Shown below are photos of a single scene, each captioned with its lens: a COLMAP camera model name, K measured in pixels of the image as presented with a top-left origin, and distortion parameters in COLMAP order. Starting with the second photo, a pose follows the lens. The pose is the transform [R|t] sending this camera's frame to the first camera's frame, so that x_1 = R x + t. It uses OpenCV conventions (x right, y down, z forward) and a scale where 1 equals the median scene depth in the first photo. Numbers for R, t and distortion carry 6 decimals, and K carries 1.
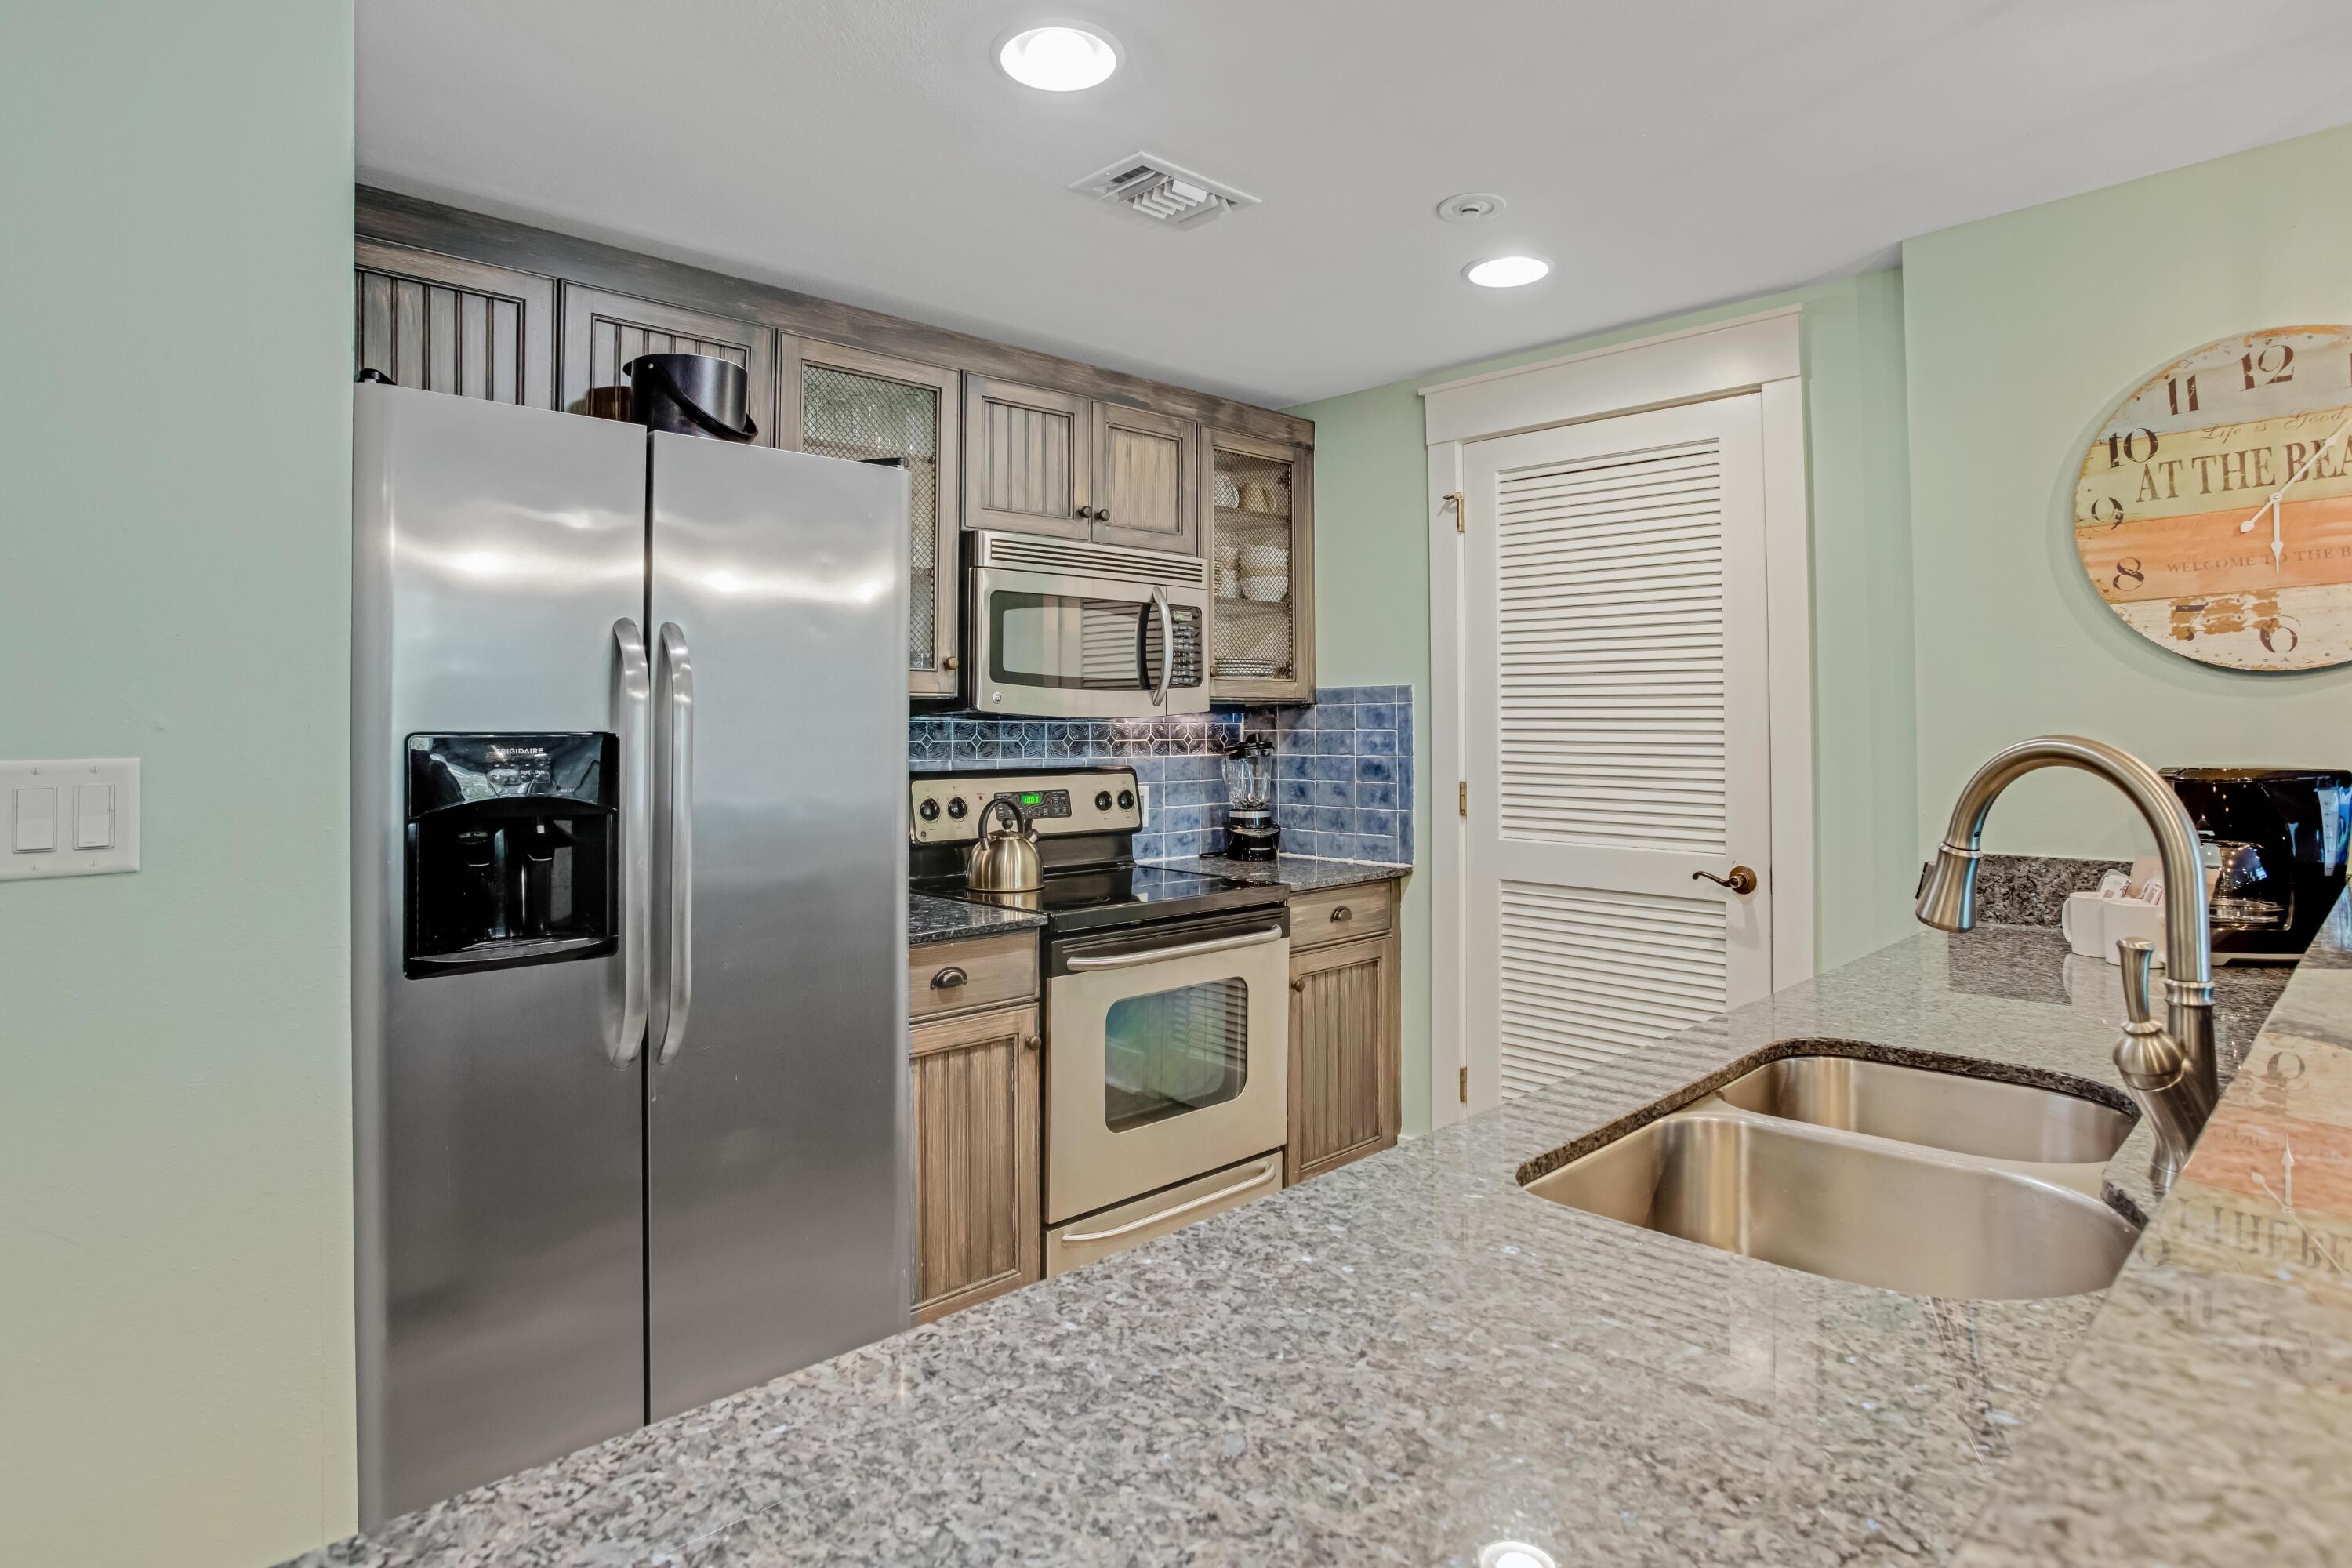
lens RADIAL K [[1230.6, 0, 1172.1], [0, 1230.6, 742.5], [0, 0, 1]] dist [-0.063287, 0.044374]
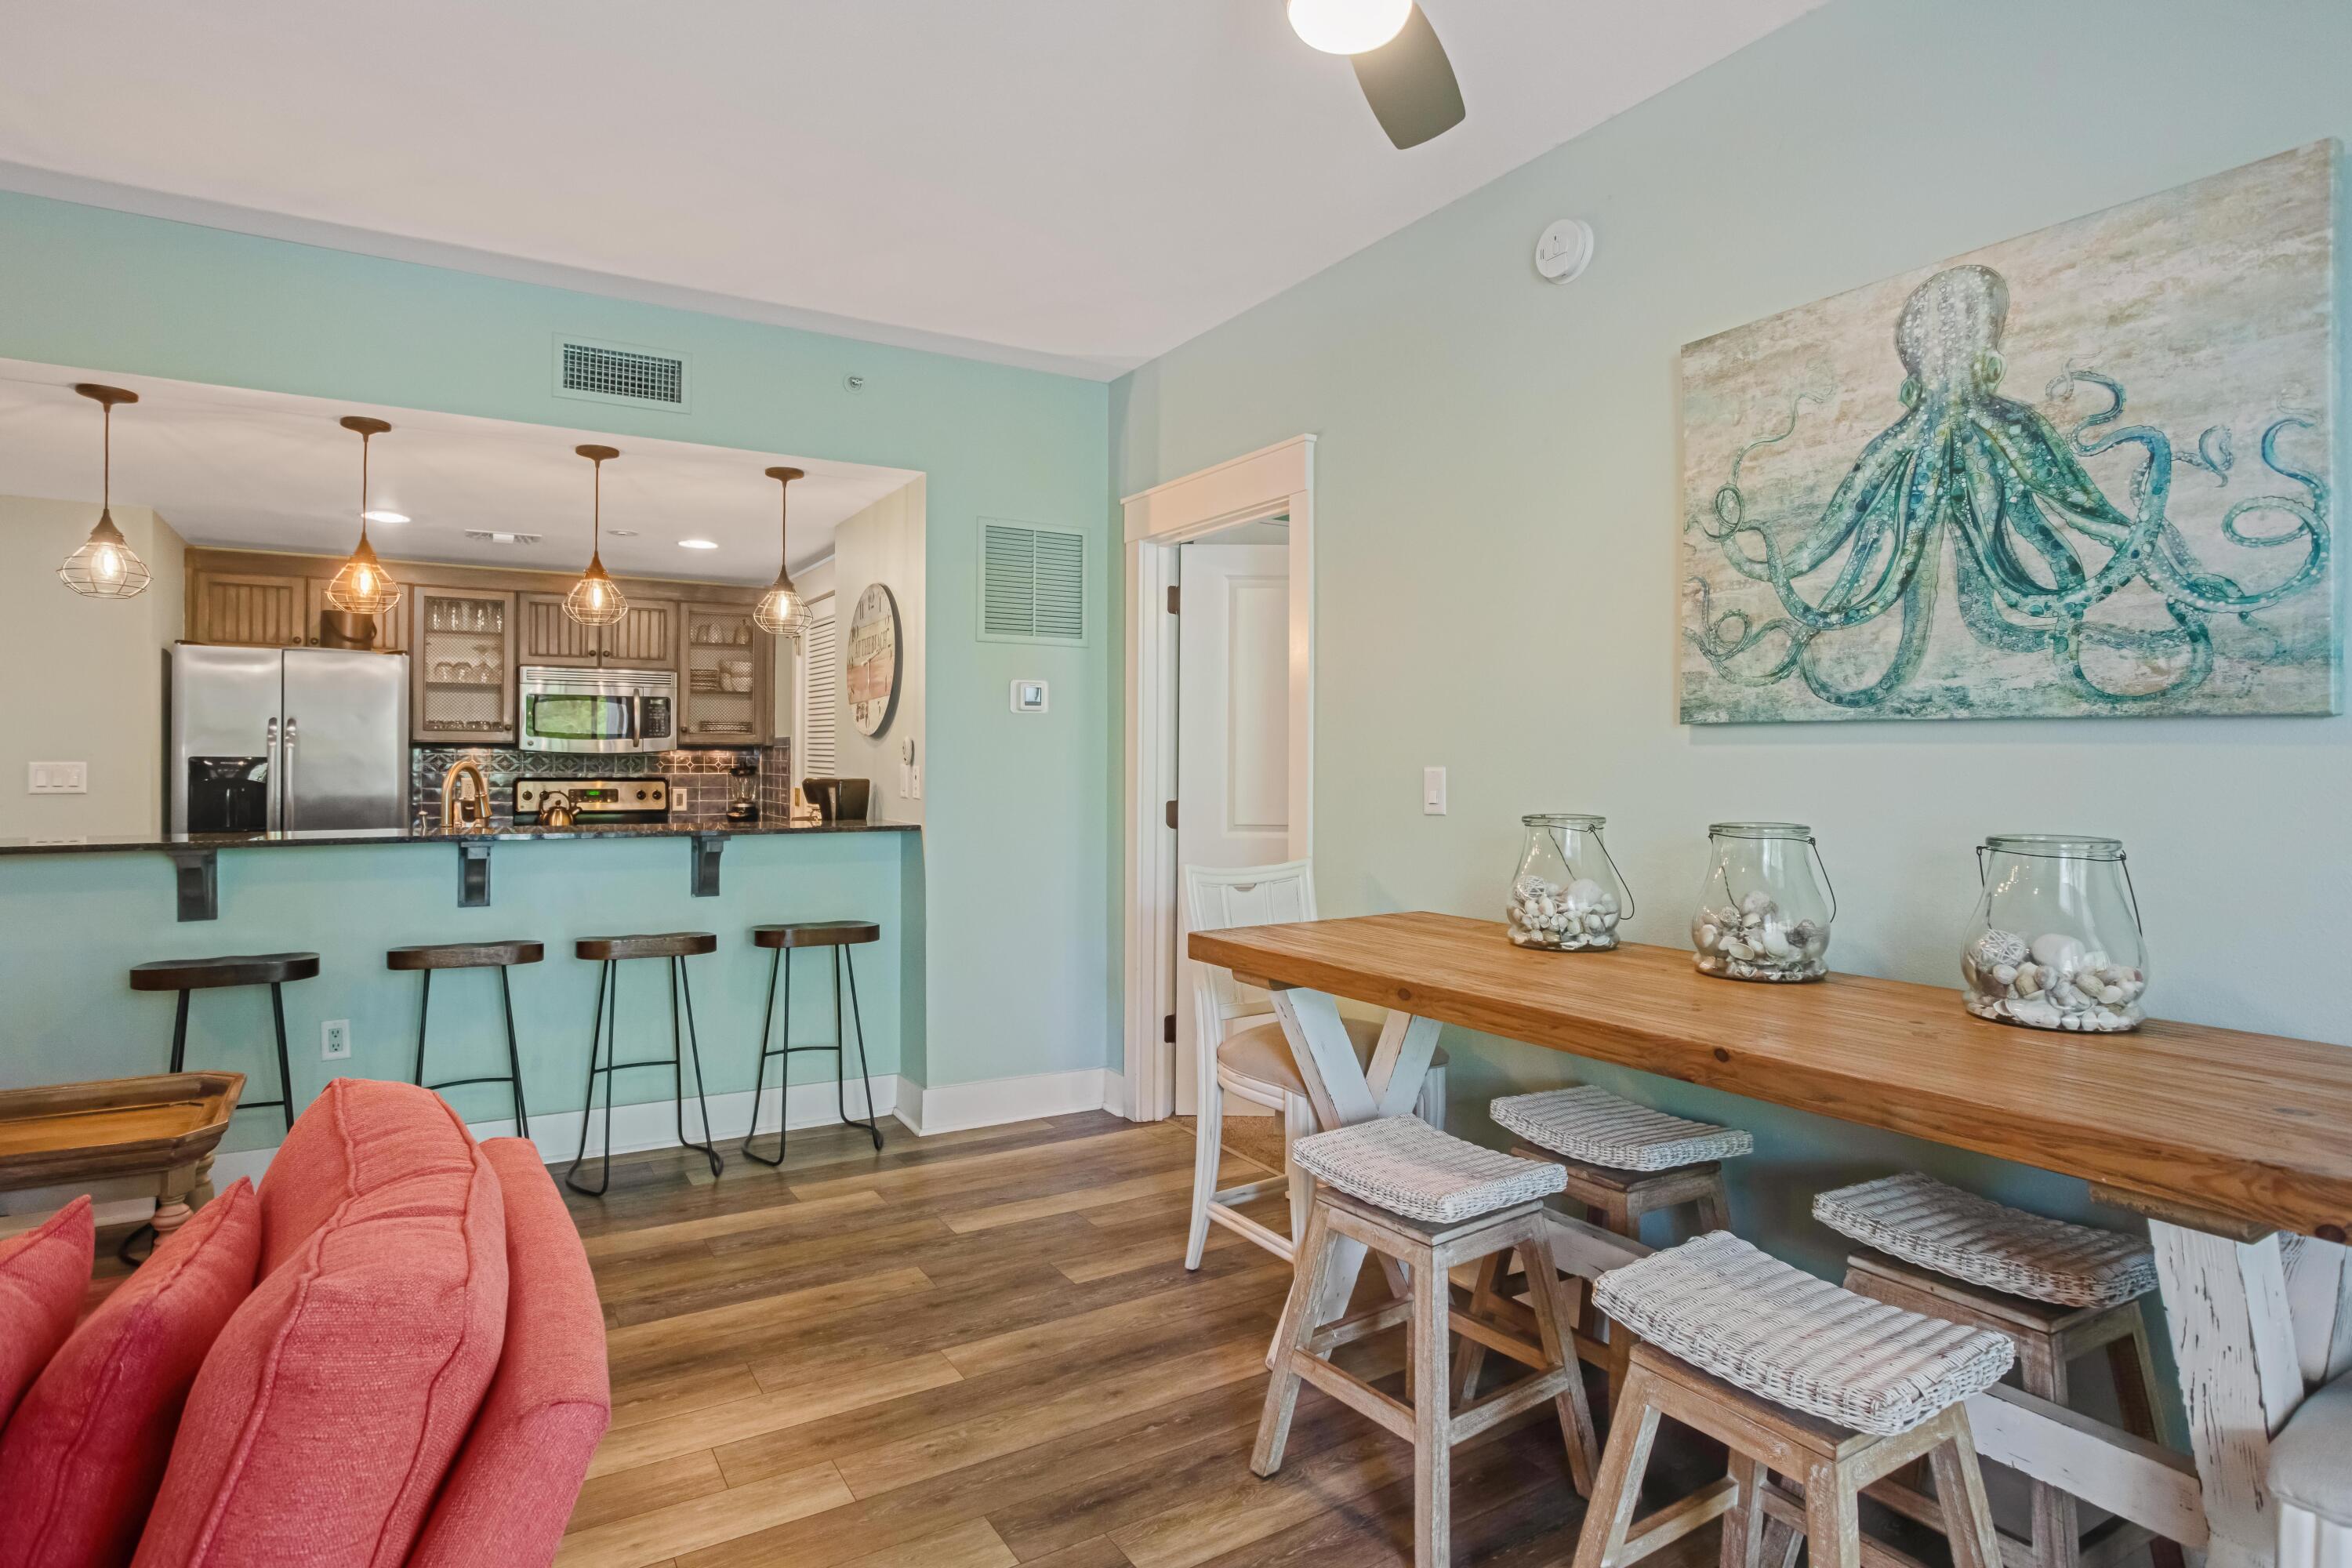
lens RADIAL K [[1230.6, 0, 1172.1], [0, 1230.6, 742.5], [0, 0, 1]] dist [-0.063287, 0.044374]
pose [[0.980075, 0.010424, -0.198354, 1.206997], [-0.015087, 0.999644, -0.022011, -0.006402], [0.198054, 0.024565, 0.979883, -0.753644]]
